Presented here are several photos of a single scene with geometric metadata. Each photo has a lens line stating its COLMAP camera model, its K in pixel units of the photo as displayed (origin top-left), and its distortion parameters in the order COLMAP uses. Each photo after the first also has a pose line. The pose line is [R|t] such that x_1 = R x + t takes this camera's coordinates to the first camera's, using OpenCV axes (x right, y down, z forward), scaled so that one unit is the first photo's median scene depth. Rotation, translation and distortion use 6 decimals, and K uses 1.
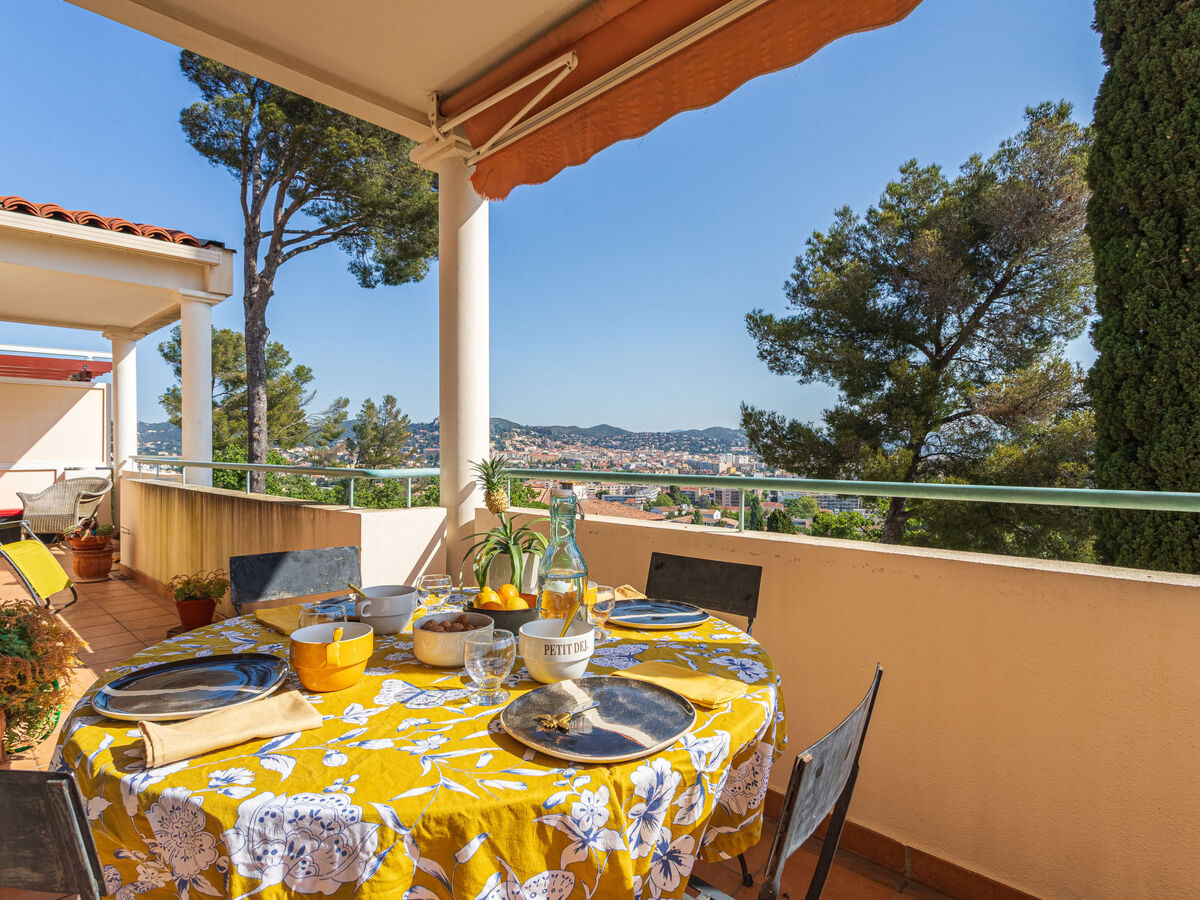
lens RADIAL K [[639.7, 0, 602.7], [0, 639.7, 451.3], [0, 0, 1]] dist [0.001002, 0.005509]
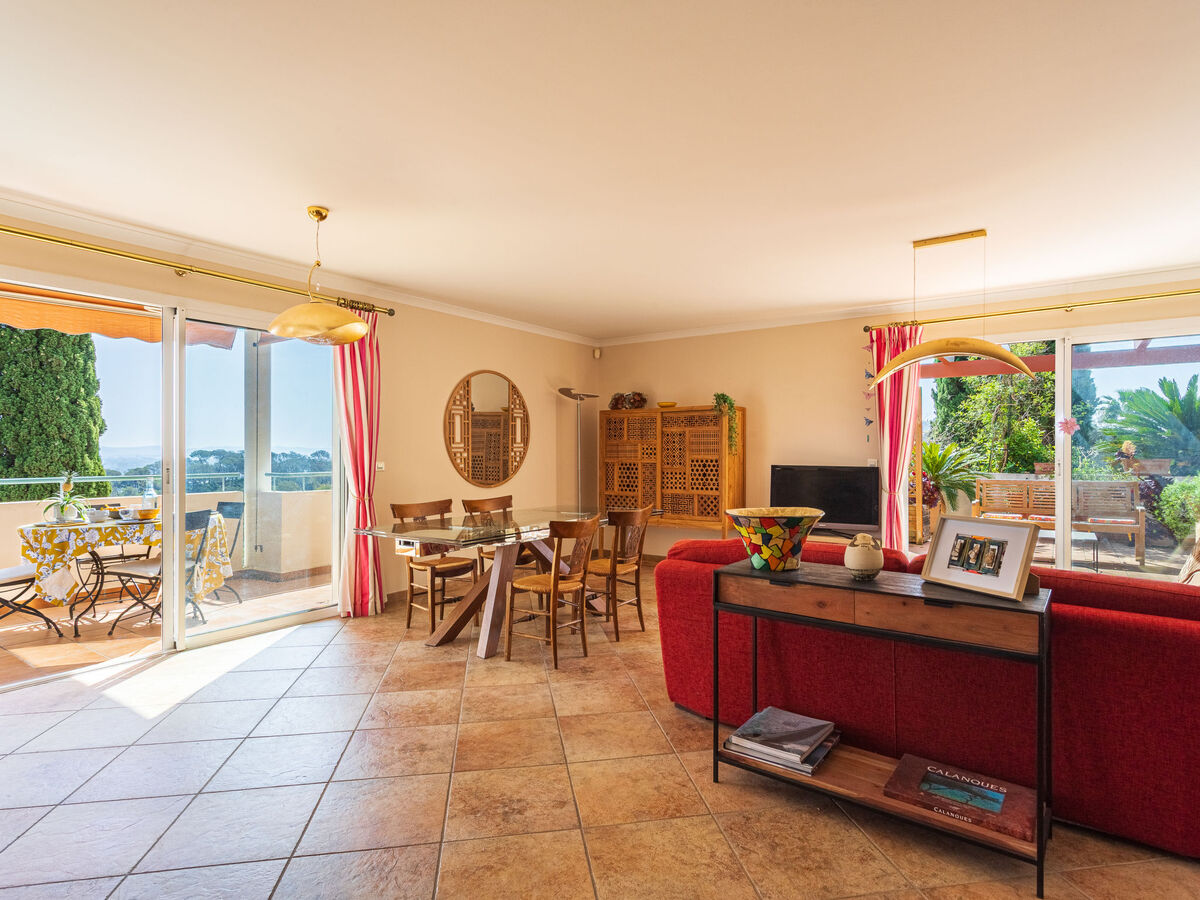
lens RADIAL K [[639.7, 0, 602.7], [0, 639.7, 451.3], [0, 0, 1]] dist [0.001002, 0.005509]
pose [[-0.125267, -0.001405, 0.992122, -0.464130], [0.005156, 0.999985, 0.002068, -0.009761], [-0.992110, 0.005374, -0.125258, -0.140119]]
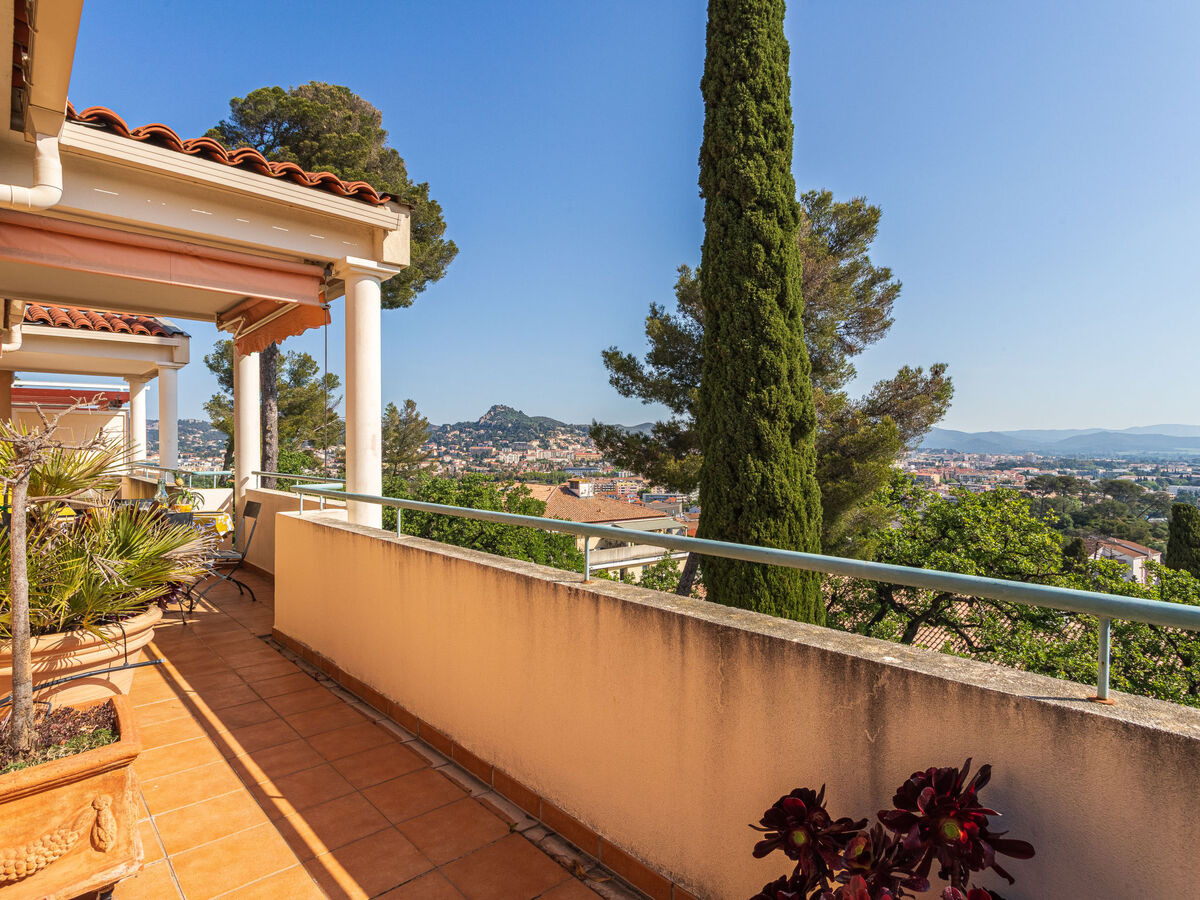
lens RADIAL K [[643.4, 0, 600.0], [0, 643.4, 450.0], [0, 0, 1]] dist [0.004001, 0.001478]
pose [[0.997299, 0.001374, -0.073432, 0.317661], [-0.001359, 0.999999, 0.000249, -0.012627], [0.073432, -0.000148, 0.997300, -0.305045]]
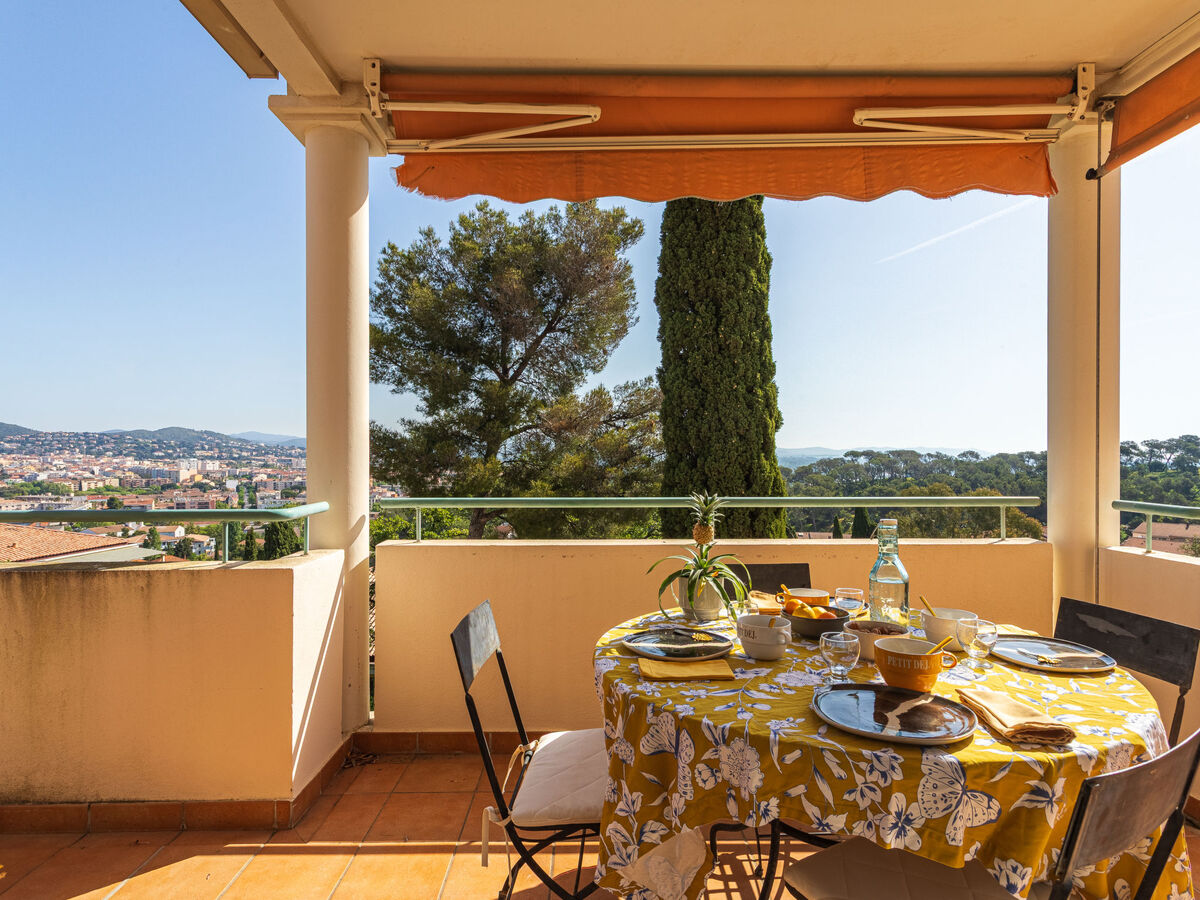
lens RADIAL K [[639.7, 0, 602.7], [0, 639.7, 451.3], [0, 0, 1]] dist [0.001002, 0.005509]
pose [[0.721451, -0.001107, 0.692465, -0.151535], [0.005334, 0.999978, -0.003959, -0.008375], [-0.692445, 0.006550, 0.721441, 0.044821]]
